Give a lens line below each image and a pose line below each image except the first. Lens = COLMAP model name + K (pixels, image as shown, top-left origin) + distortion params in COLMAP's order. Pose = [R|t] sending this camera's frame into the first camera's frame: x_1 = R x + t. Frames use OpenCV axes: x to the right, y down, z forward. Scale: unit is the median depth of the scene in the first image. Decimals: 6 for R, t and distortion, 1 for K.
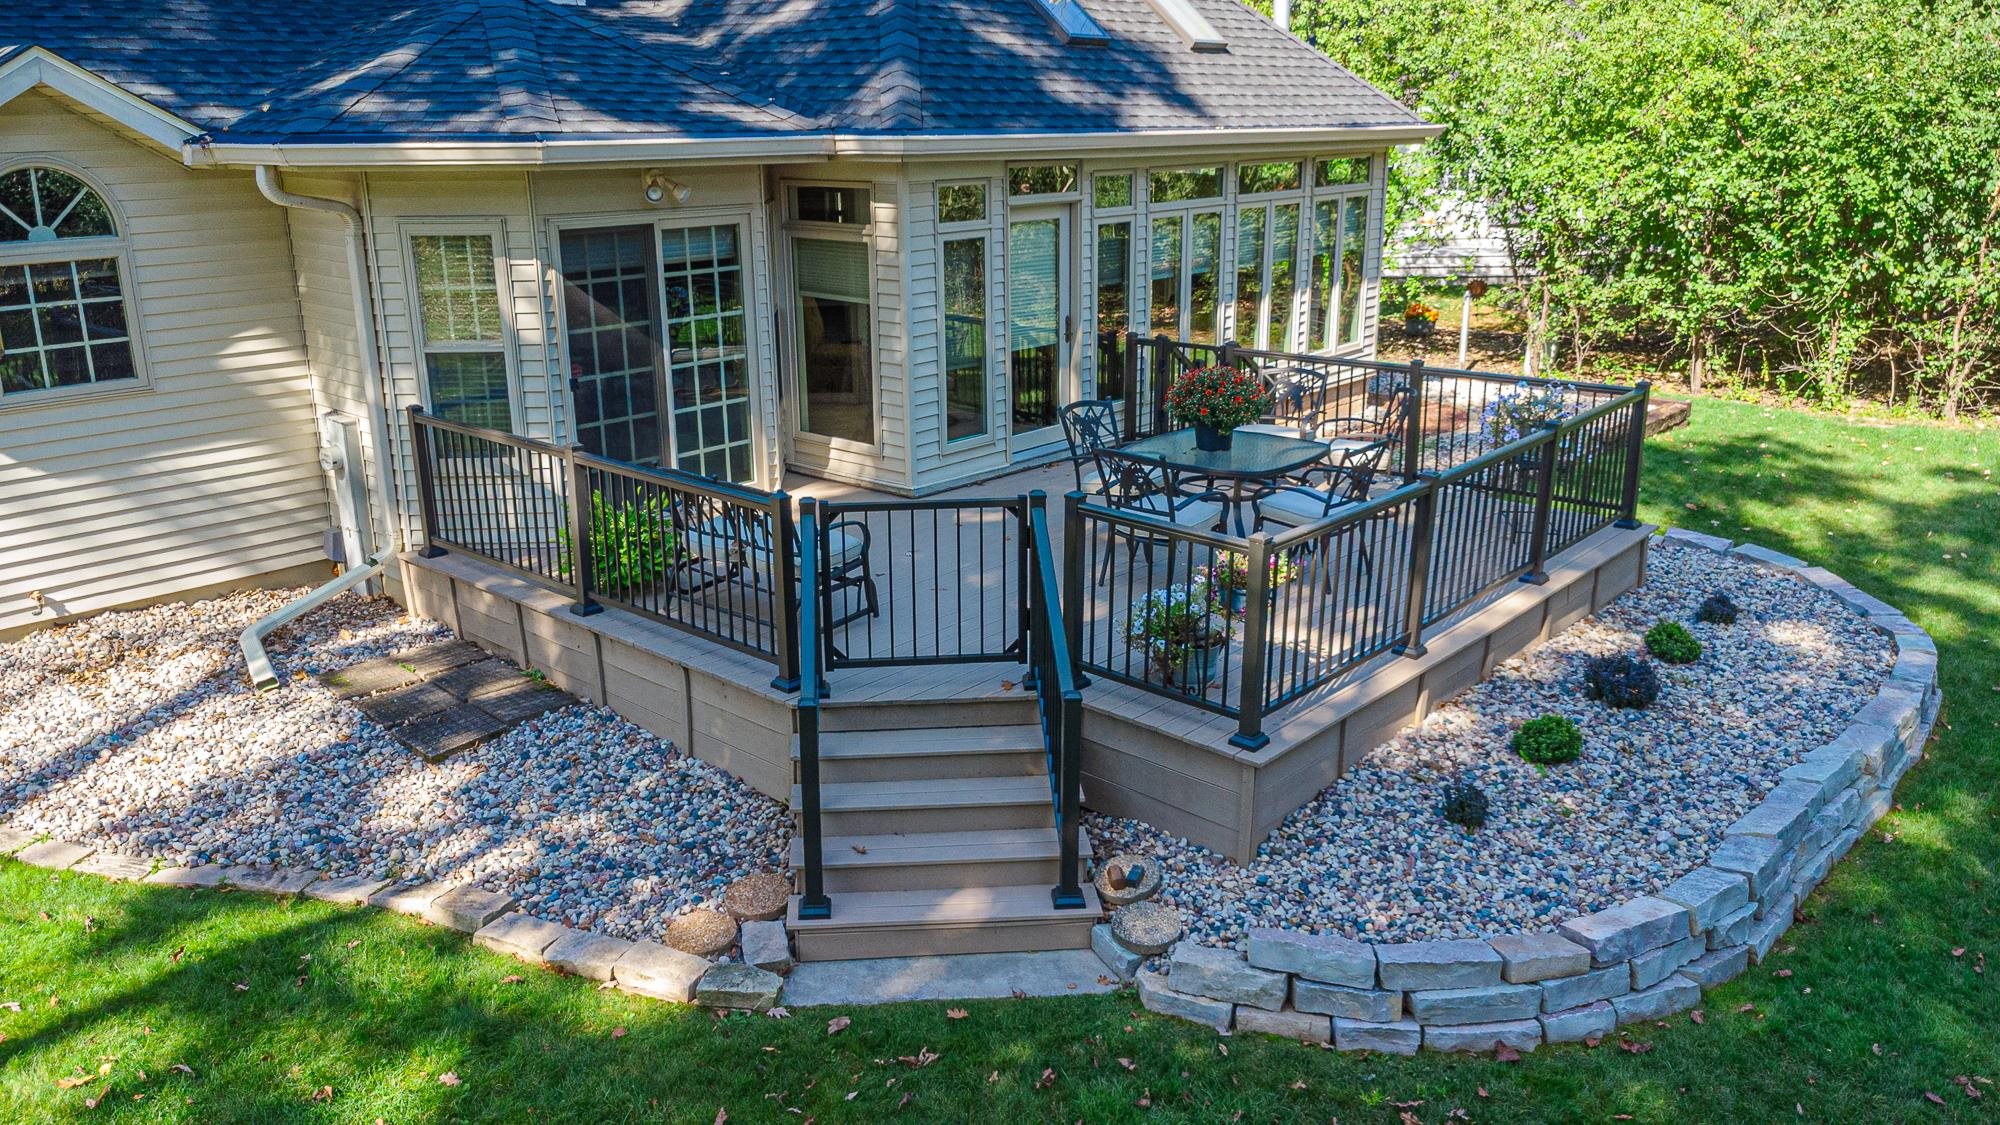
lens RADIAL K [[1508.2, 0, 1000.0], [0, 1508.2, 562.5], [0, 0, 1]] dist [-0.008140, -0.005803]
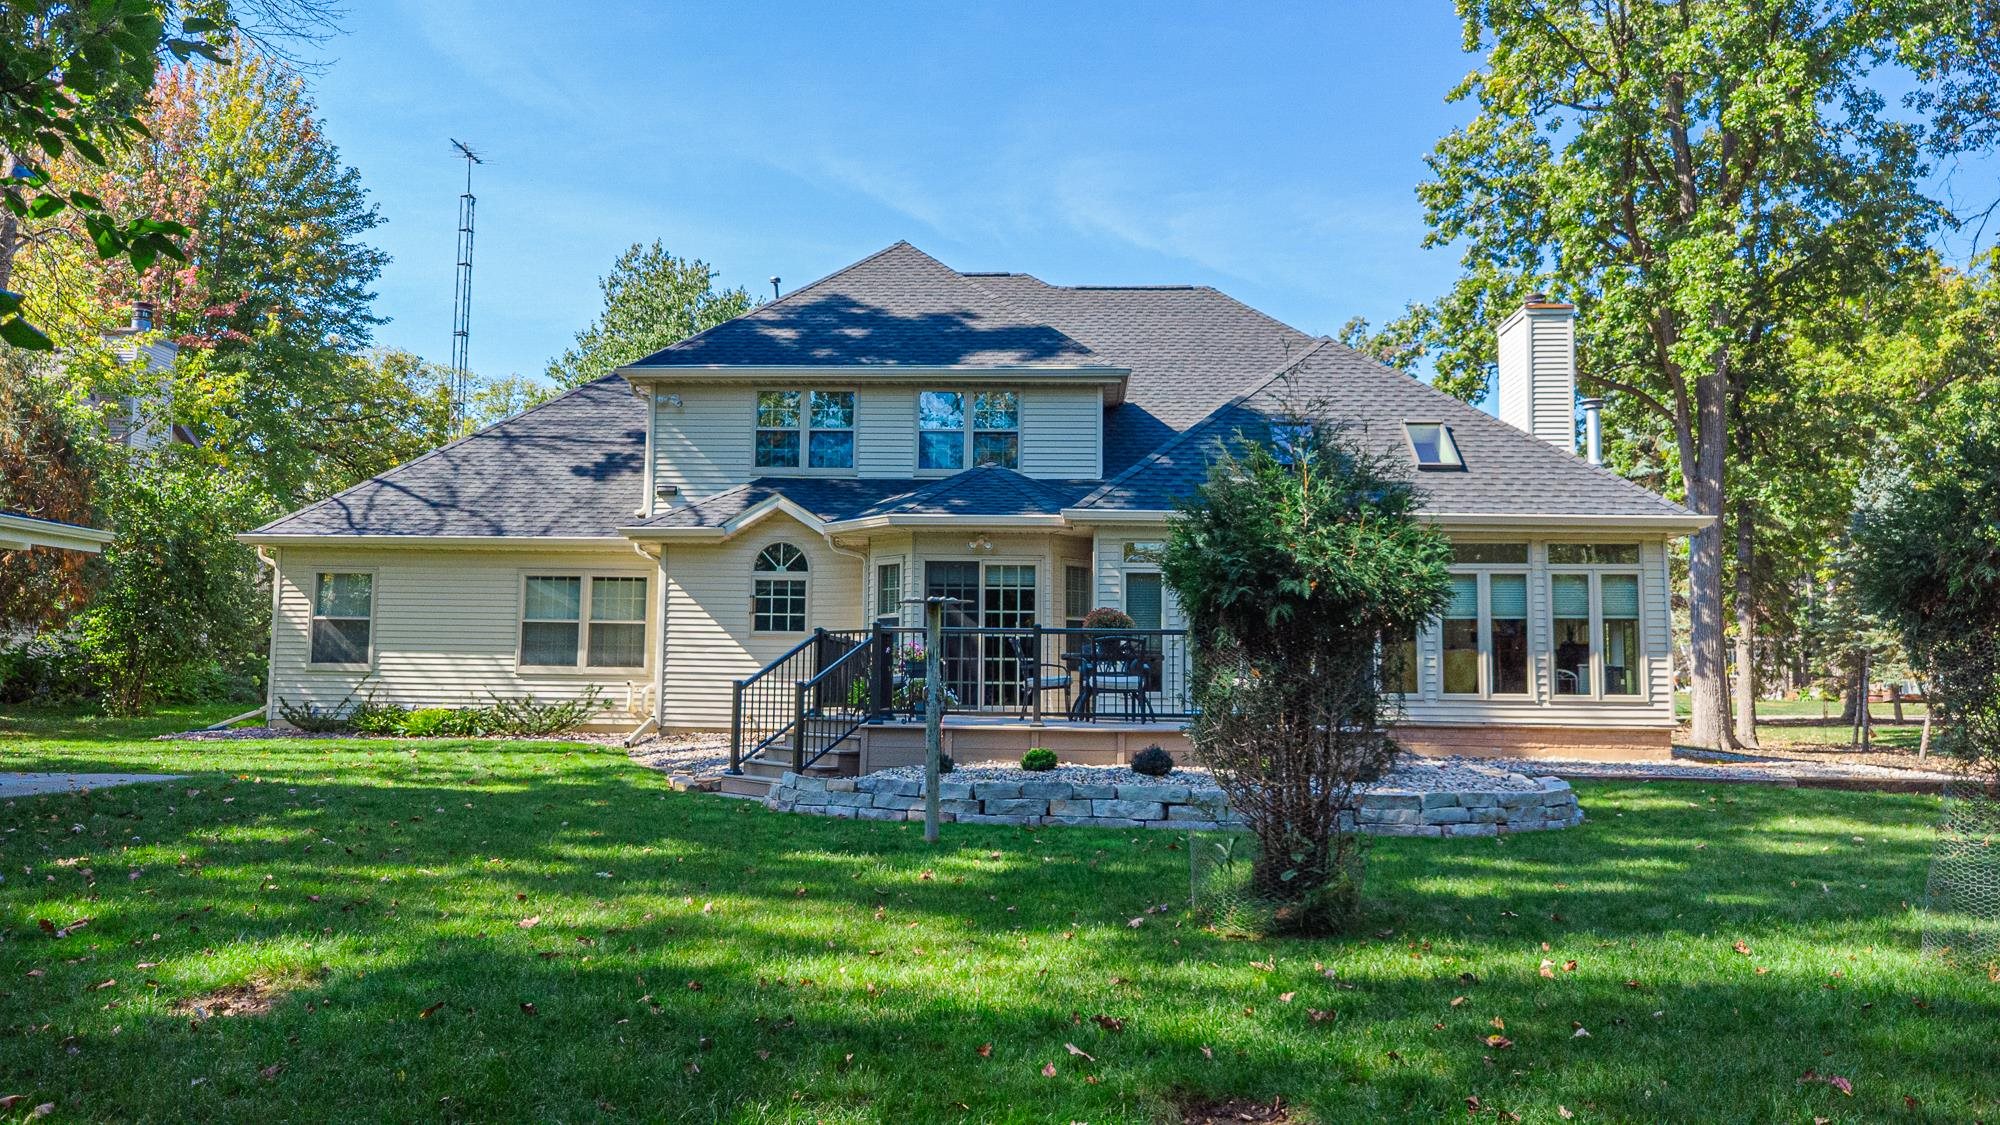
lens RADIAL K [[1441.6, 0, 1000.0], [0, 1441.6, 562.5], [0, 0, 1]] dist [0.019699, -0.034282]
pose [[0.626882, -0.054337, -0.777217, 1.129974], [-0.238198, 0.936434, -0.257592, 0.233765], [0.741809, 0.346611, 0.574091, -0.072953]]
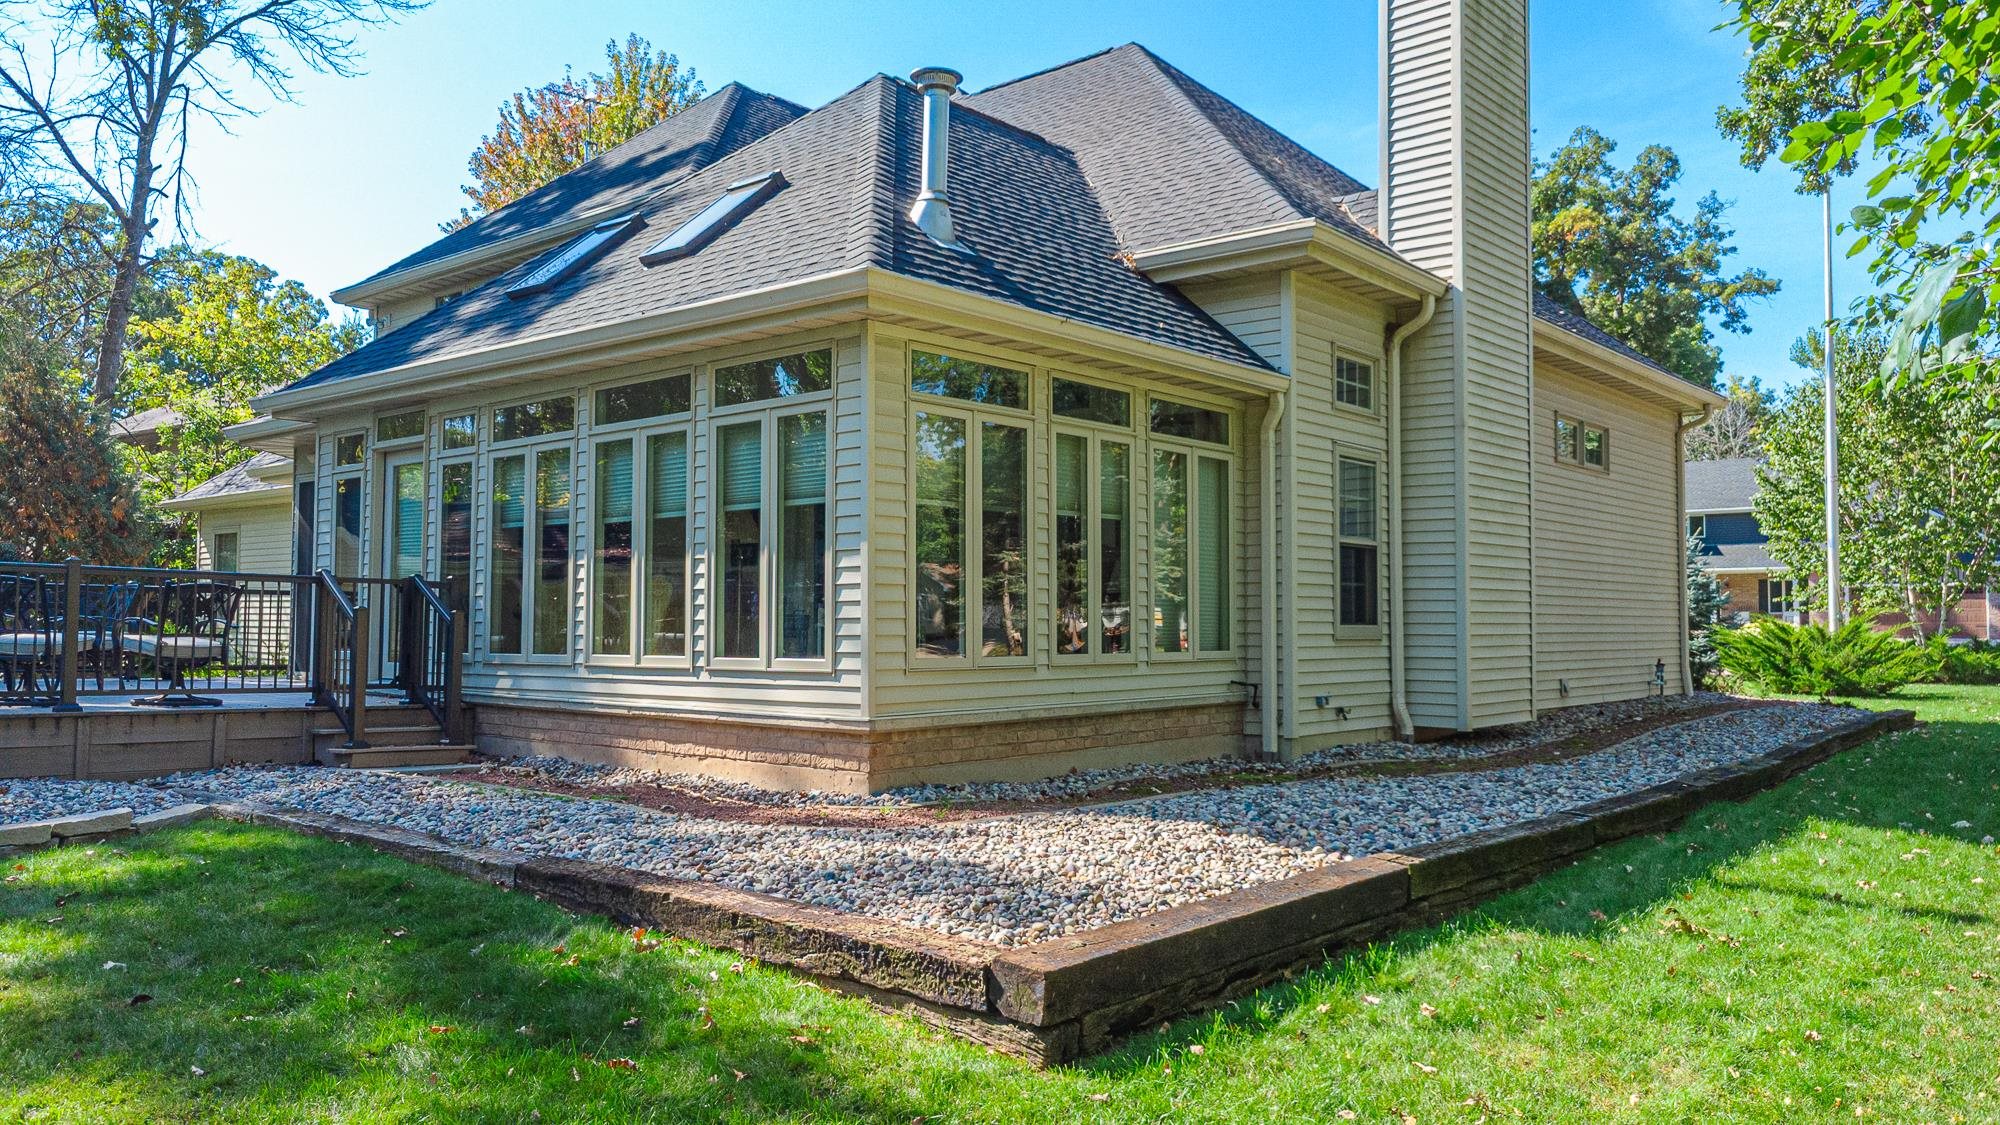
lens RADIAL K [[1465.2, 0, 1000.0], [0, 1465.2, 562.5], [0, 0, 1]] dist [0.016275, -0.002925]
pose [[0.019526, -0.039161, -0.999042, 1.116127], [-0.290816, 0.955805, -0.043150, -0.245111], [0.956580, 0.291380, 0.007274, 1.468207]]
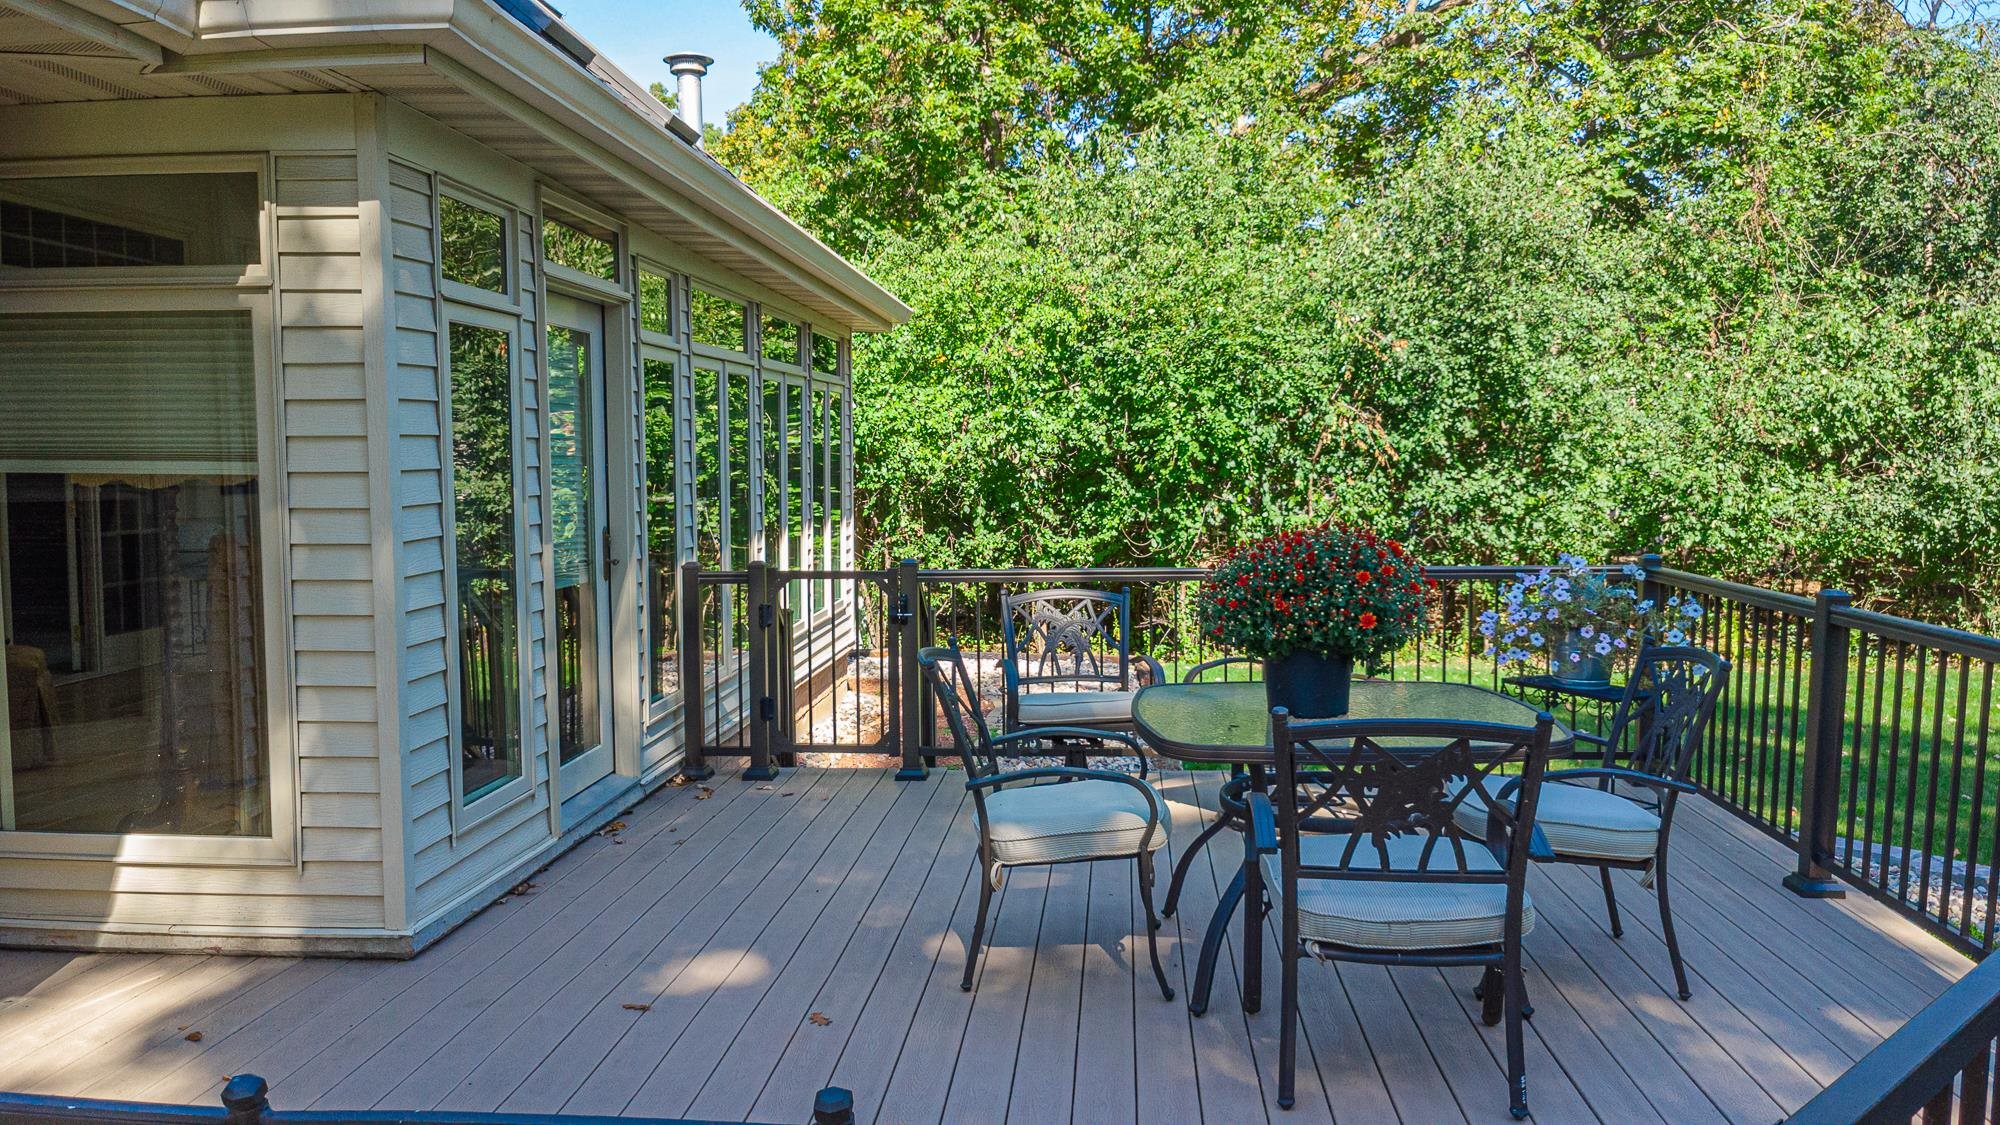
lens RADIAL K [[1465.2, 0, 1000.0], [0, 1465.2, 562.5], [0, 0, 1]] dist [0.016275, -0.002925]
pose [[0.800771, -0.035762, 0.597902, -0.154348], [0.167079, 0.971931, -0.165635, -0.053067], [-0.575196, 0.232533, 0.784269, 0.585779]]
